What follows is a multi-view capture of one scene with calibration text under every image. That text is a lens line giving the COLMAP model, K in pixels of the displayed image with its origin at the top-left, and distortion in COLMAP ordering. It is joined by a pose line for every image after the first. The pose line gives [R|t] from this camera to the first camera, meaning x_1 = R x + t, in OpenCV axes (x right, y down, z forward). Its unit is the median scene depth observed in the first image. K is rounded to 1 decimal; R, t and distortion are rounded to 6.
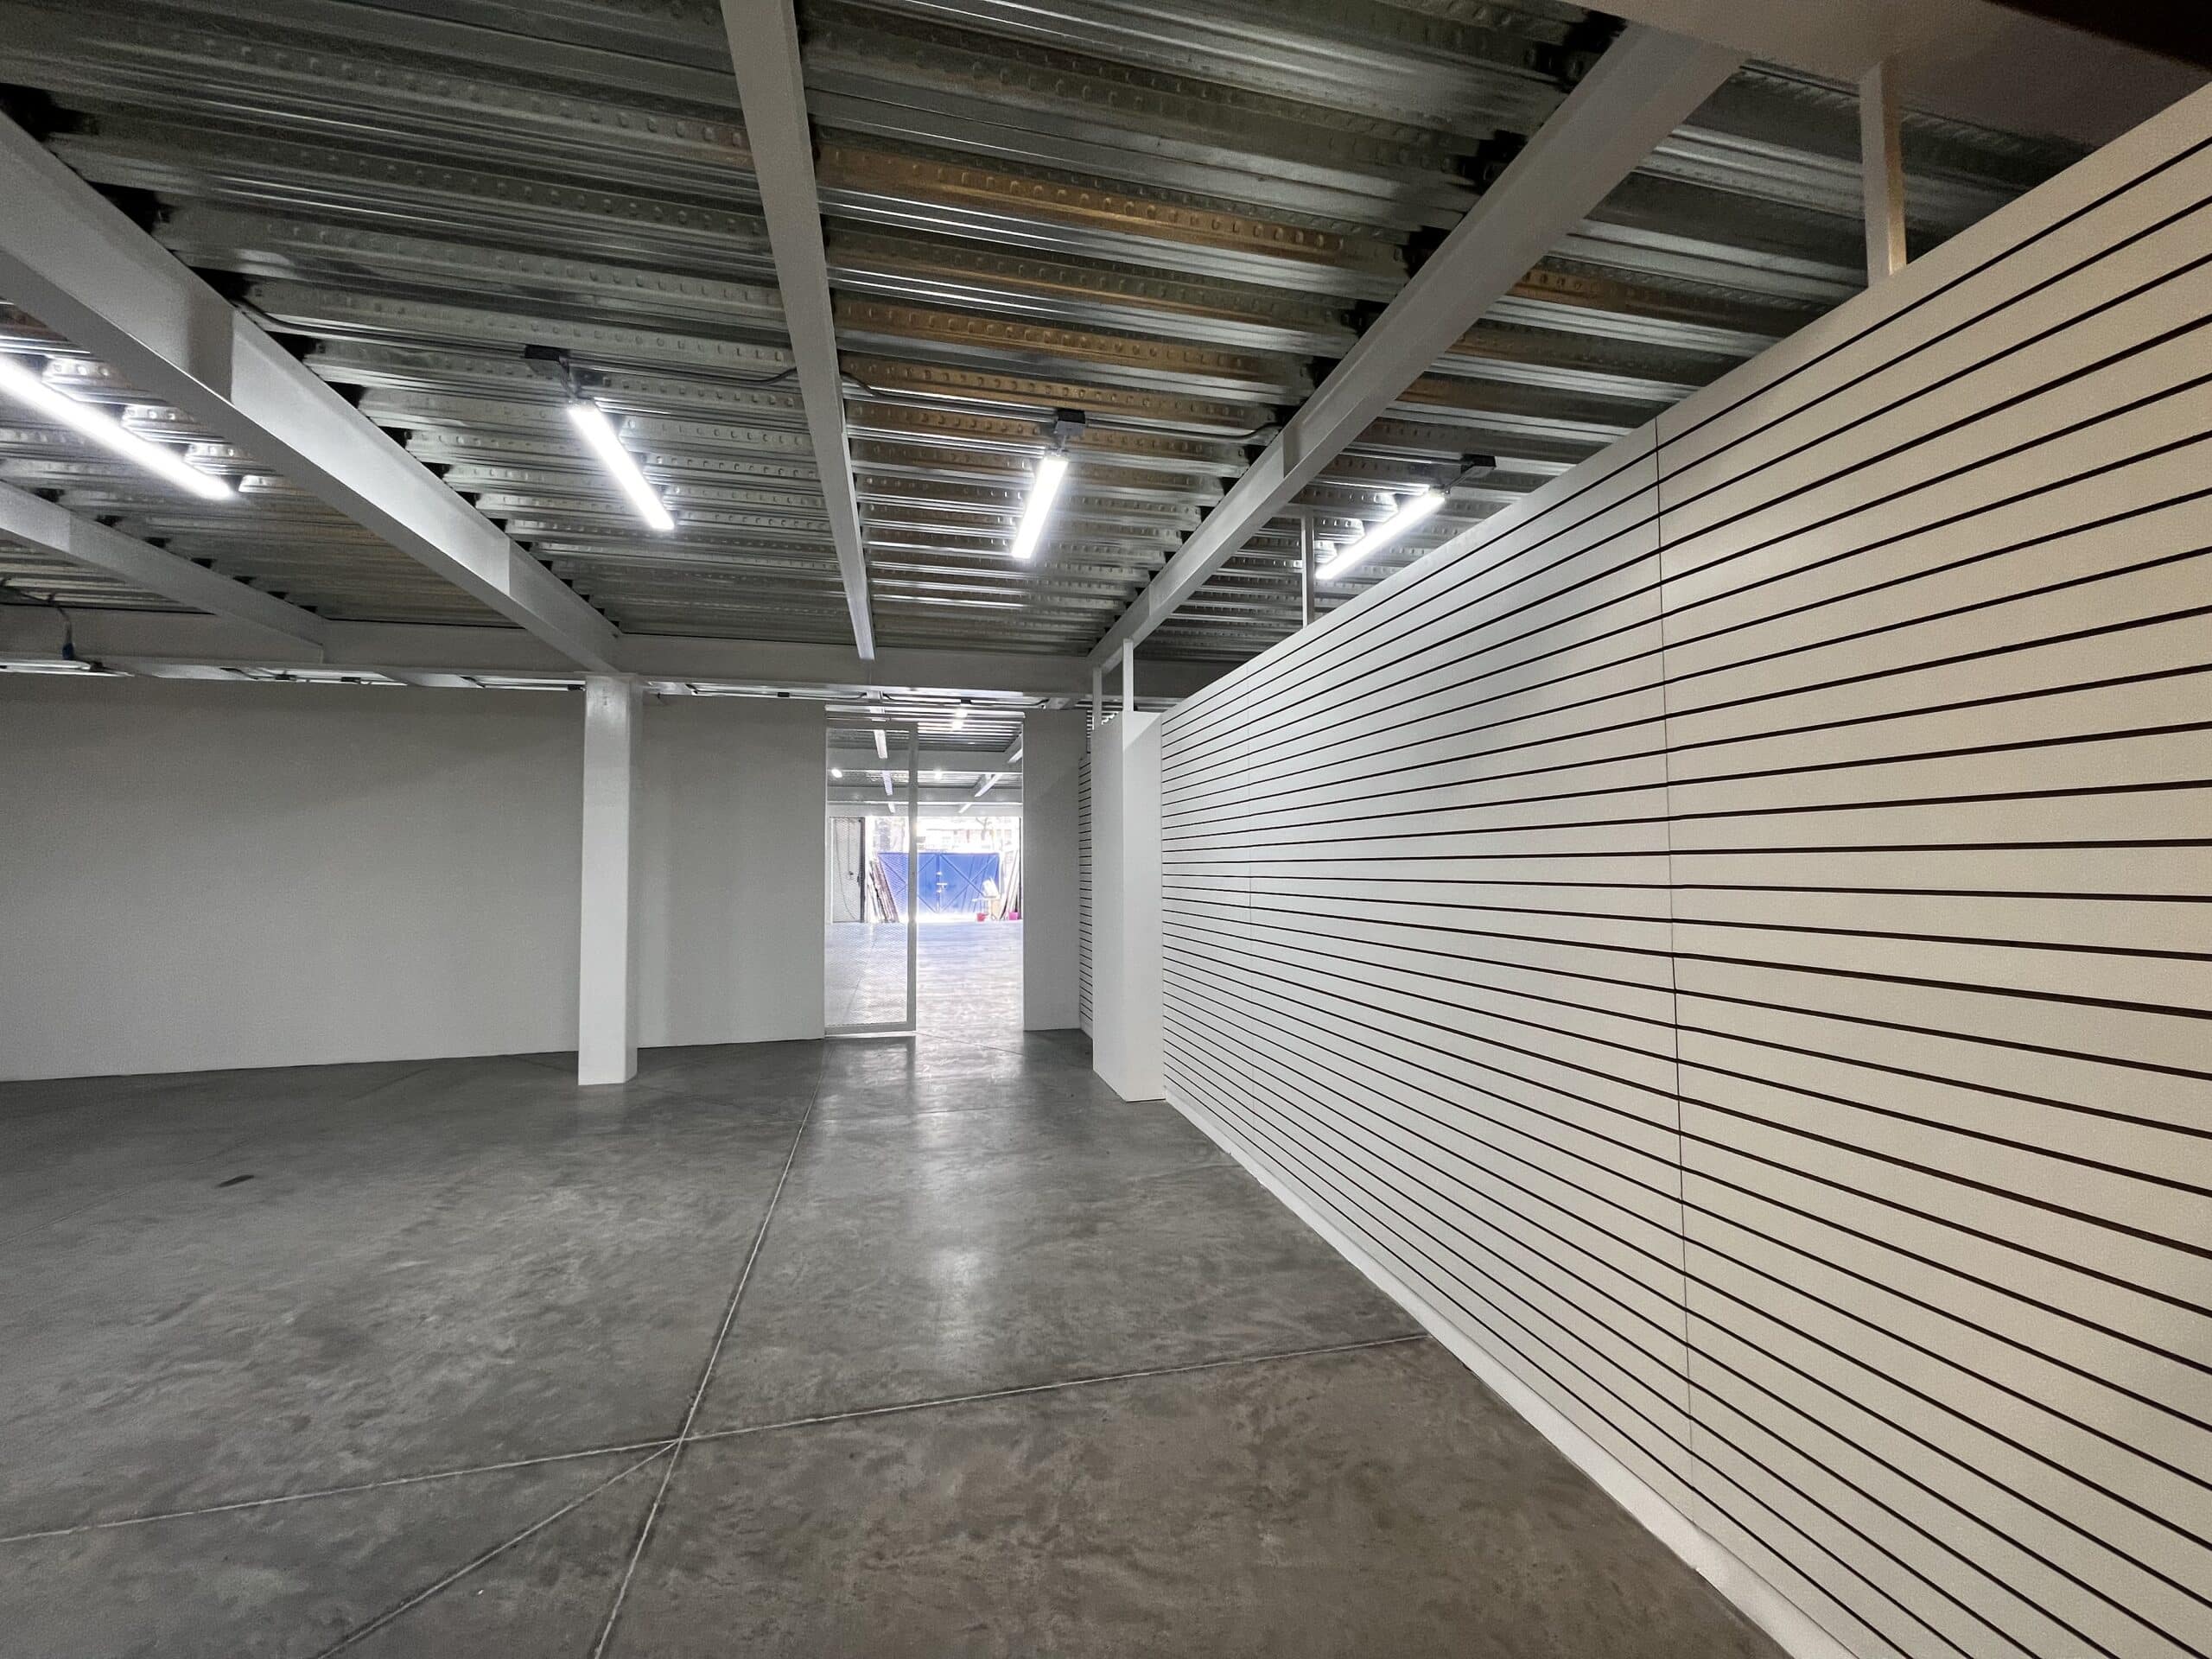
lens RADIAL K [[876.8, 0, 1108.7], [0, 876.8, 829.2], [0, 0, 1]] dist [-0.002231, 0.001056]
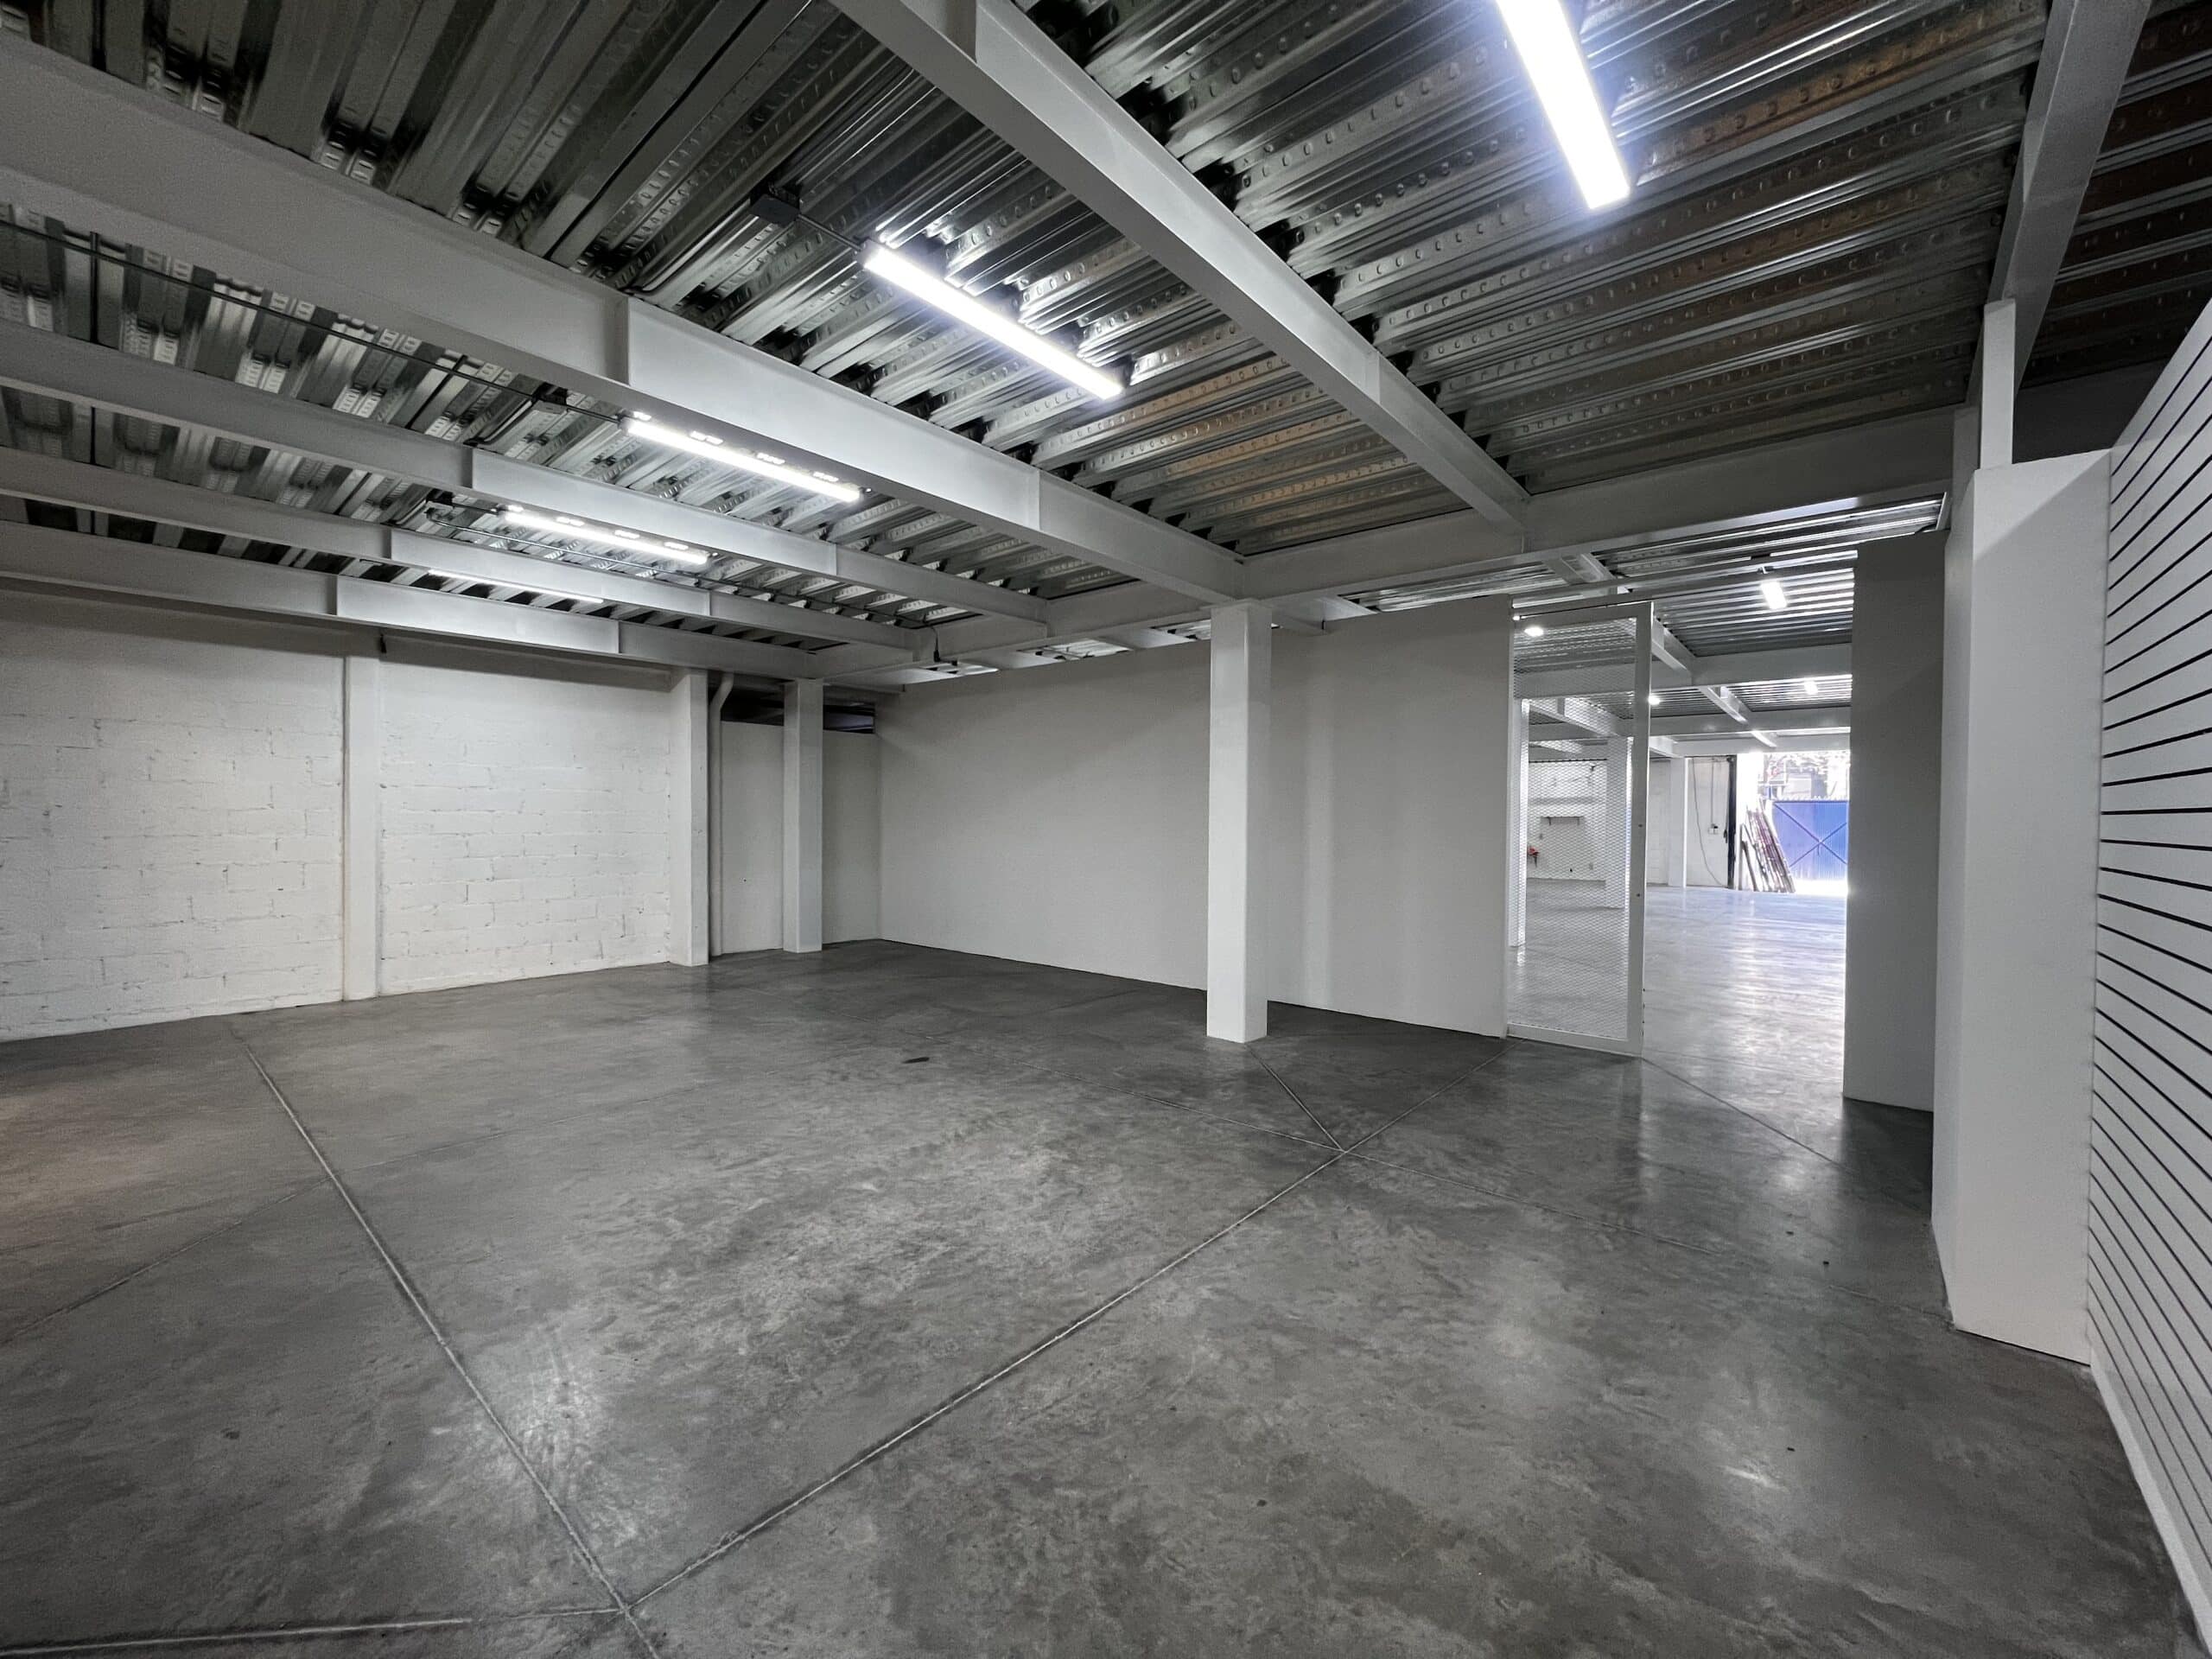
lens RADIAL K [[876.8, 0, 1113.3], [0, 876.8, 830.4], [0, 0, 1]] dist [-0.002231, 0.001056]
pose [[0.588468, 0.024990, -0.808135, 0.216161], [0.022654, 0.998620, 0.047377, 0.029708], [0.808203, -0.046188, 0.587089, 0.665445]]
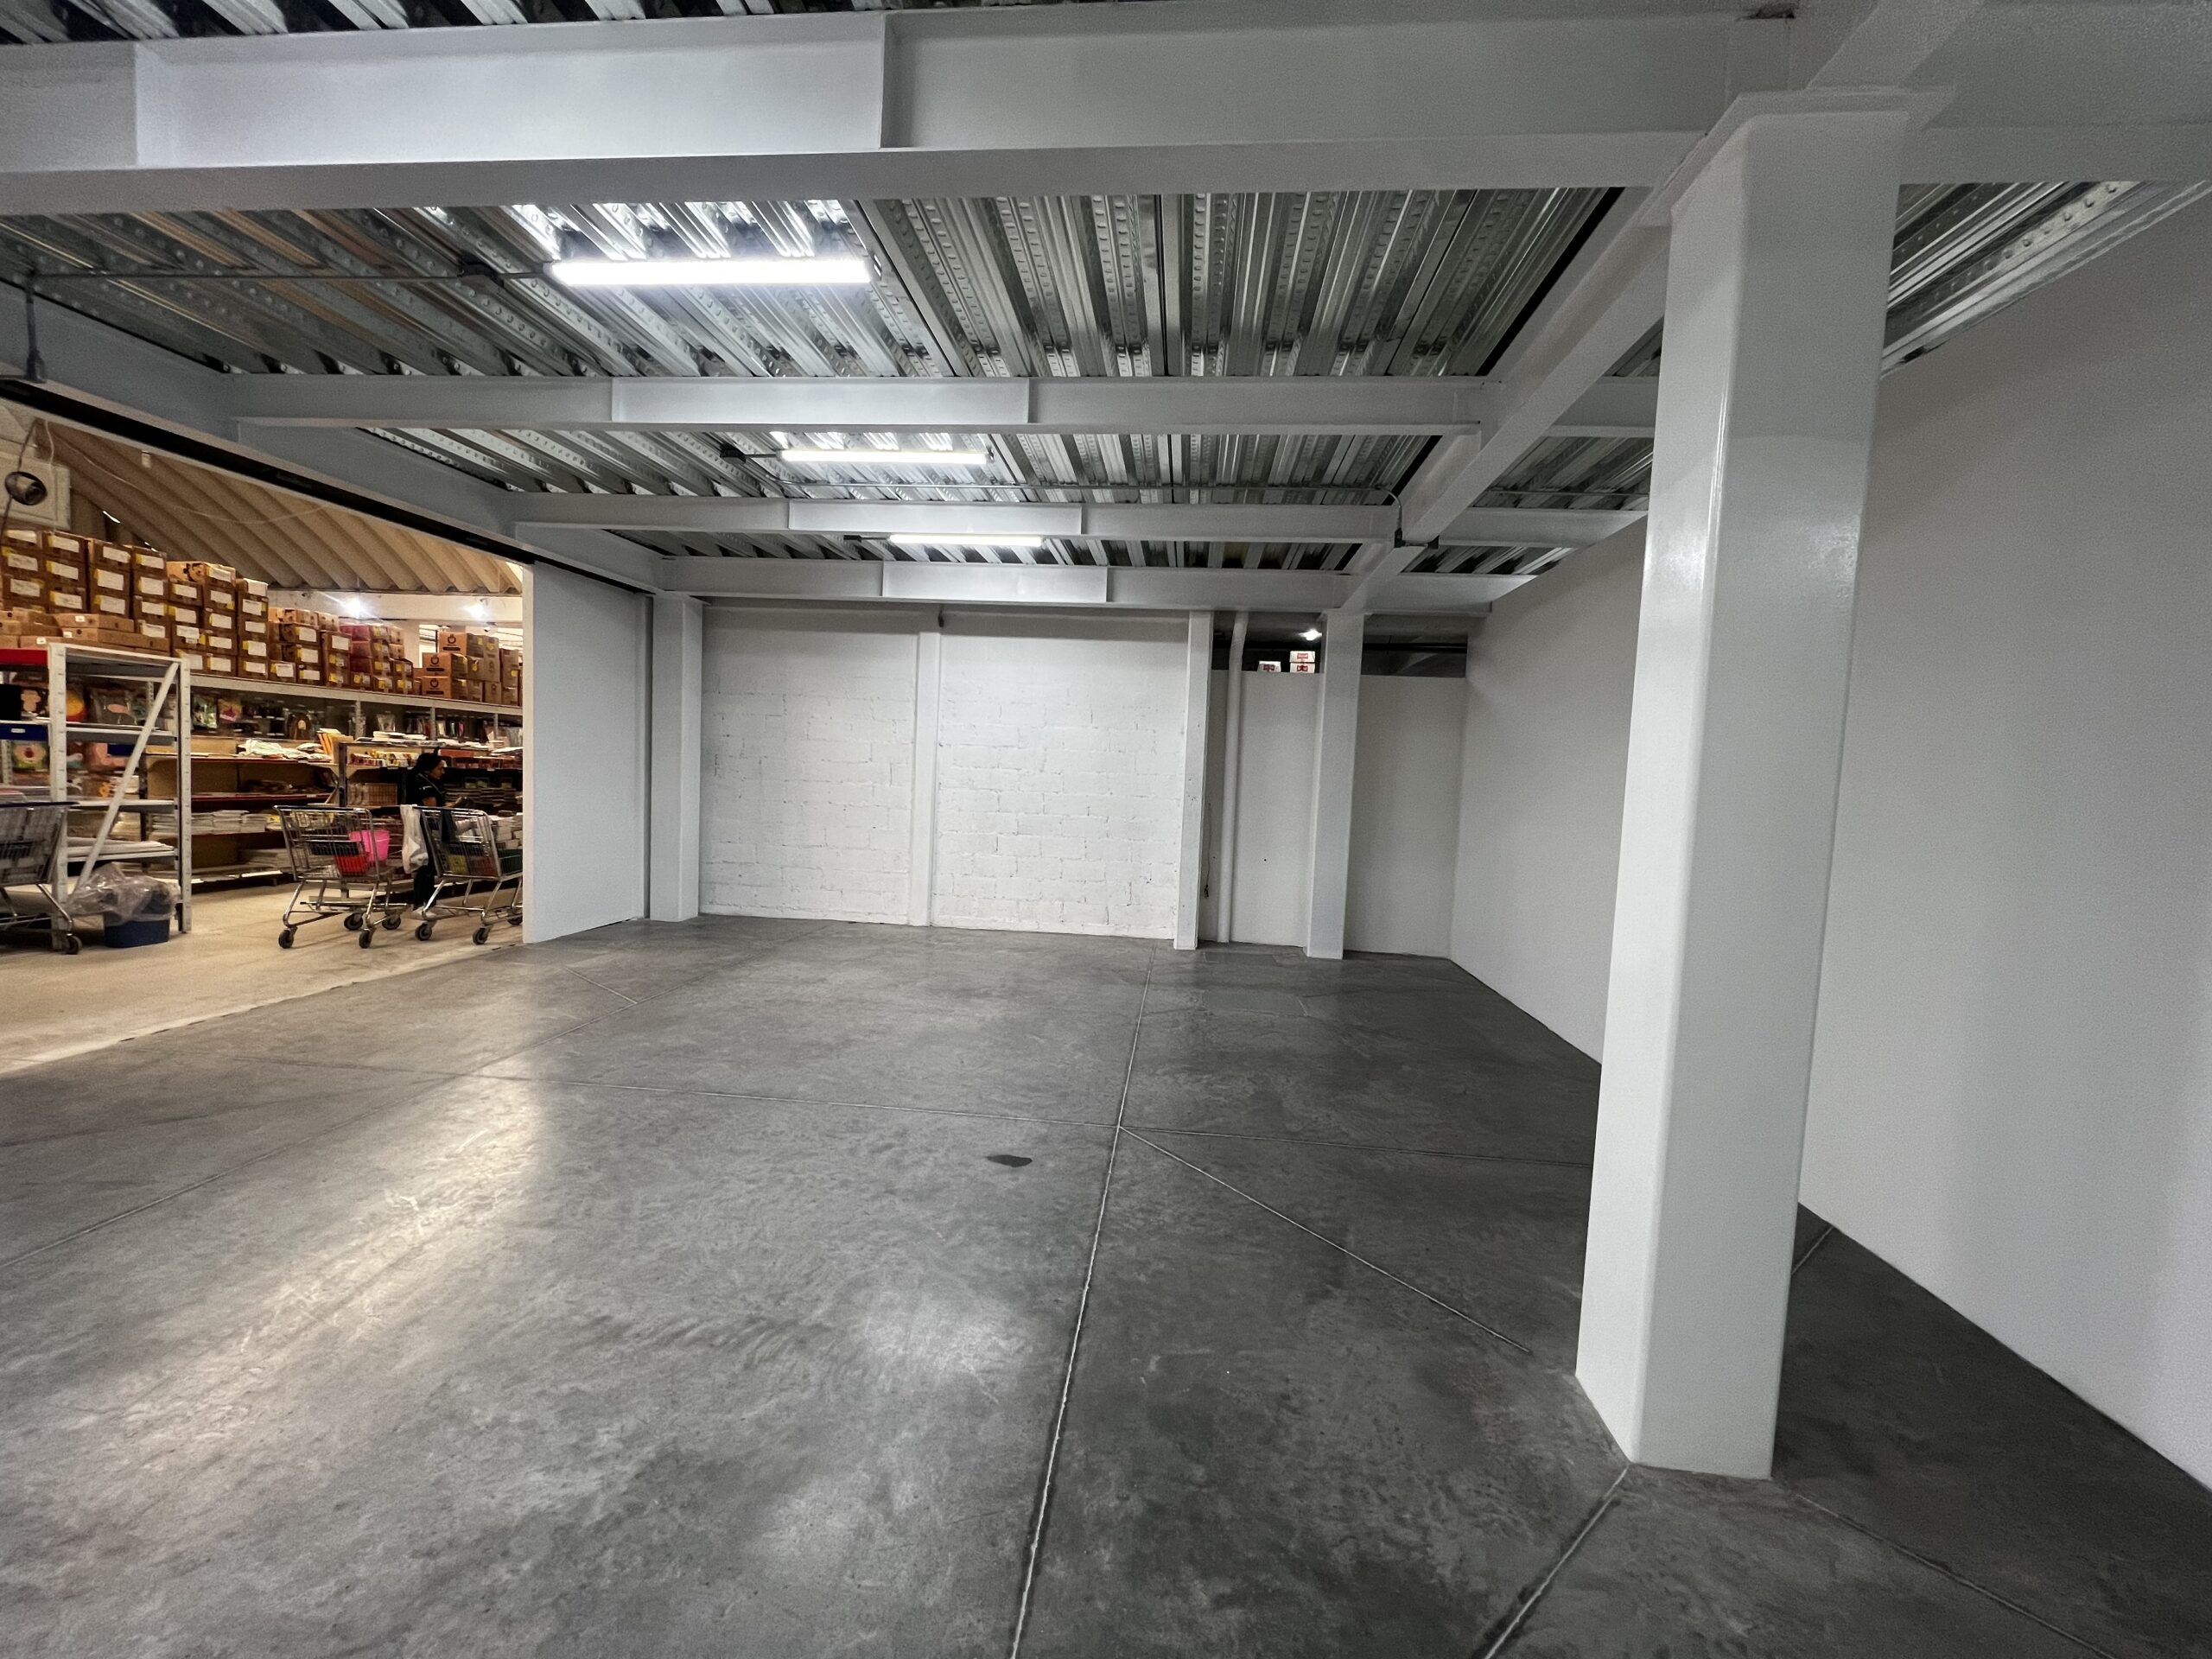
lens RADIAL K [[876.8, 0, 1113.8], [0, 876.8, 839.2], [0, 0, 1]] dist [-0.002231, 0.001056]
pose [[-0.319337, 0.065219, -0.945394, -0.392166], [-0.000299, 0.997622, 0.068923, 0.077354], [0.947641, 0.022292, -0.318558, 1.743729]]
